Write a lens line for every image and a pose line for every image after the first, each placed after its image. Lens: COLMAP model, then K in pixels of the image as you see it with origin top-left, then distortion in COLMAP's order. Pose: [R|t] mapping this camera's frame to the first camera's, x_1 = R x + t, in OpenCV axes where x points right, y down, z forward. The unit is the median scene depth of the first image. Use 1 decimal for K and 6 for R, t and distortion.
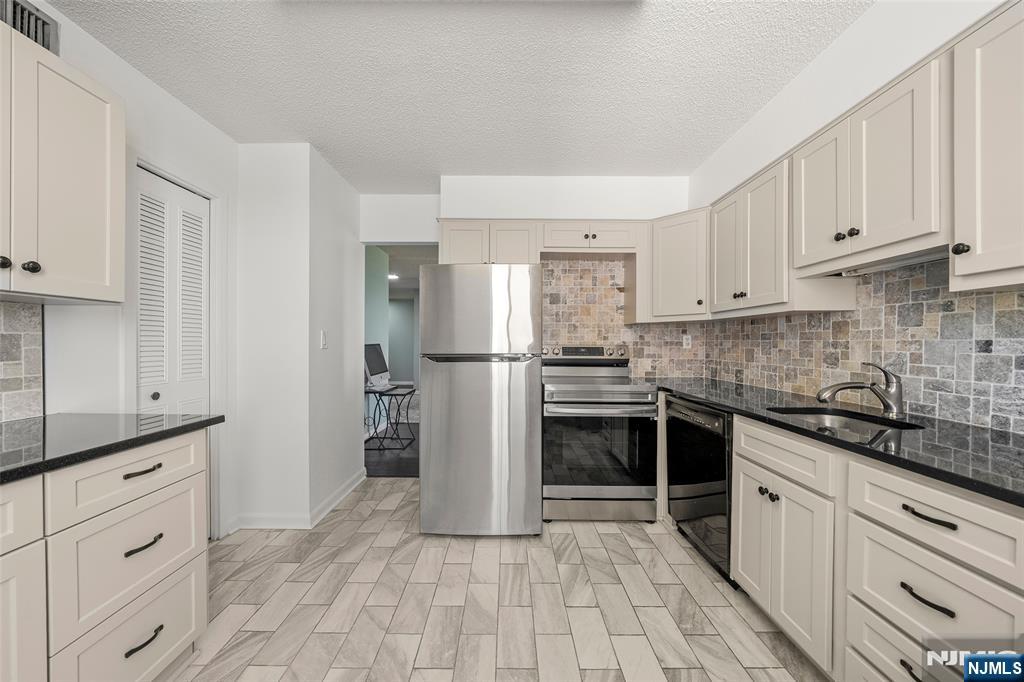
lens RADIAL K [[353.2, 0, 508.8], [0, 353.2, 344.6], [0, 0, 1]] dist [-0.005593, -0.000107]
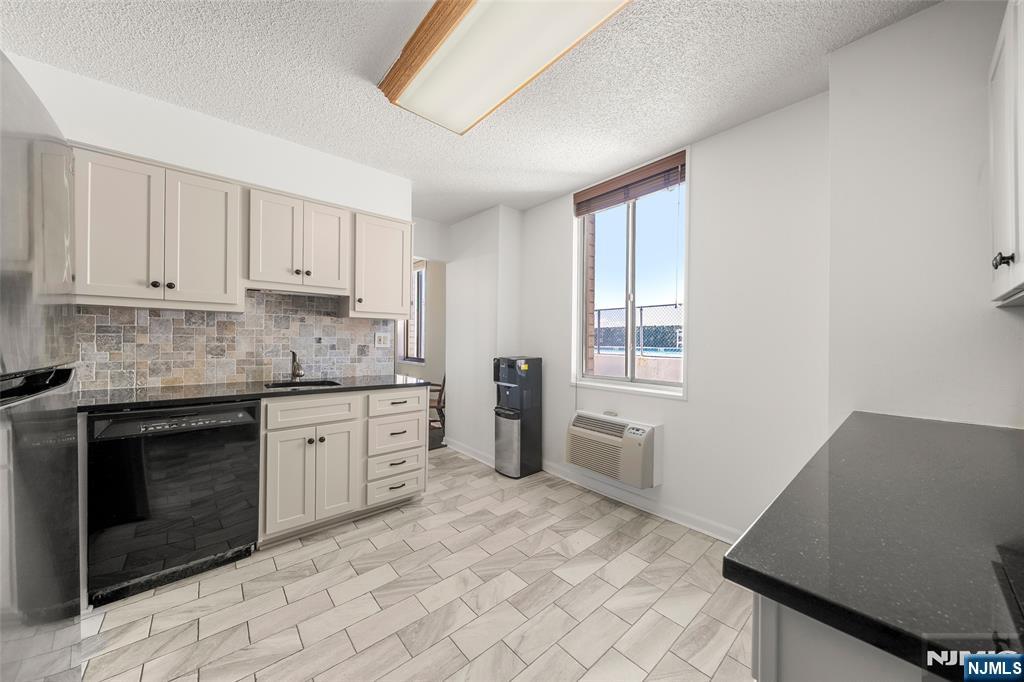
lens RADIAL K [[353.2, 0, 510.9], [0, 353.2, 341.6], [0, 0, 1]] dist [-0.005593, -0.000107]
pose [[-0.662439, -0.009358, 0.749057, -0.751615], [-0.007107, 0.999955, 0.006207, -0.007000], [-0.749082, -0.001211, -0.662476, 1.116808]]
